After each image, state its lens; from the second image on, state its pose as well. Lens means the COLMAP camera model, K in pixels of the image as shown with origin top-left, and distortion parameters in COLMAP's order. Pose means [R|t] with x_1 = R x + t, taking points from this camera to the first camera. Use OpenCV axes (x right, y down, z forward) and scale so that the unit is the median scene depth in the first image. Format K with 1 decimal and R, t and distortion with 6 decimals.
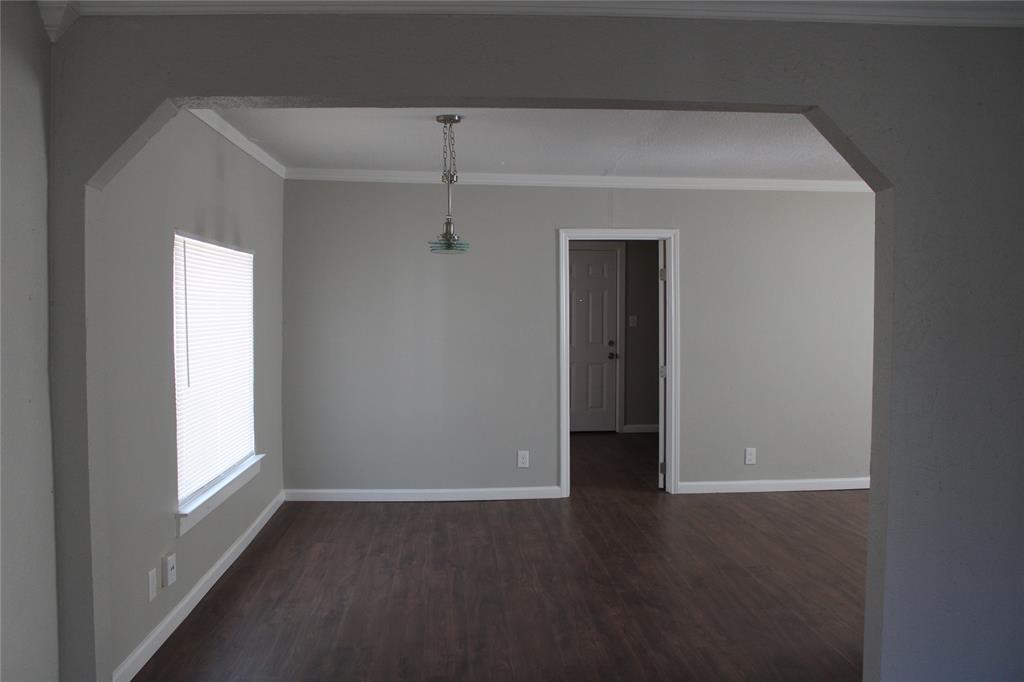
lens RADIAL K [[834.4, 0, 502.9], [0, 834.4, 344.1], [0, 0, 1]] dist [-0.152685, 0.125906]
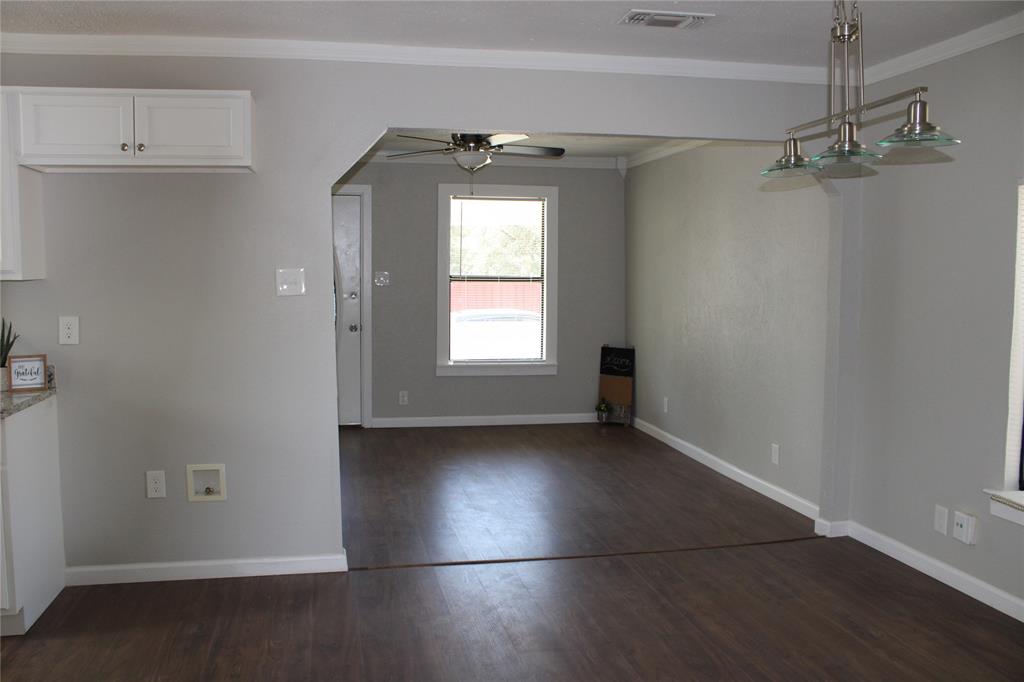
lens RADIAL K [[834.4, 0, 502.9], [0, 834.4, 344.1], [0, 0, 1]] dist [-0.152685, 0.125906]
pose [[-0.988680, 0.013838, -0.149402, 0.282118], [-0.004835, 0.992282, 0.123908, -0.065550], [0.149963, 0.123228, -0.980982, 1.735125]]
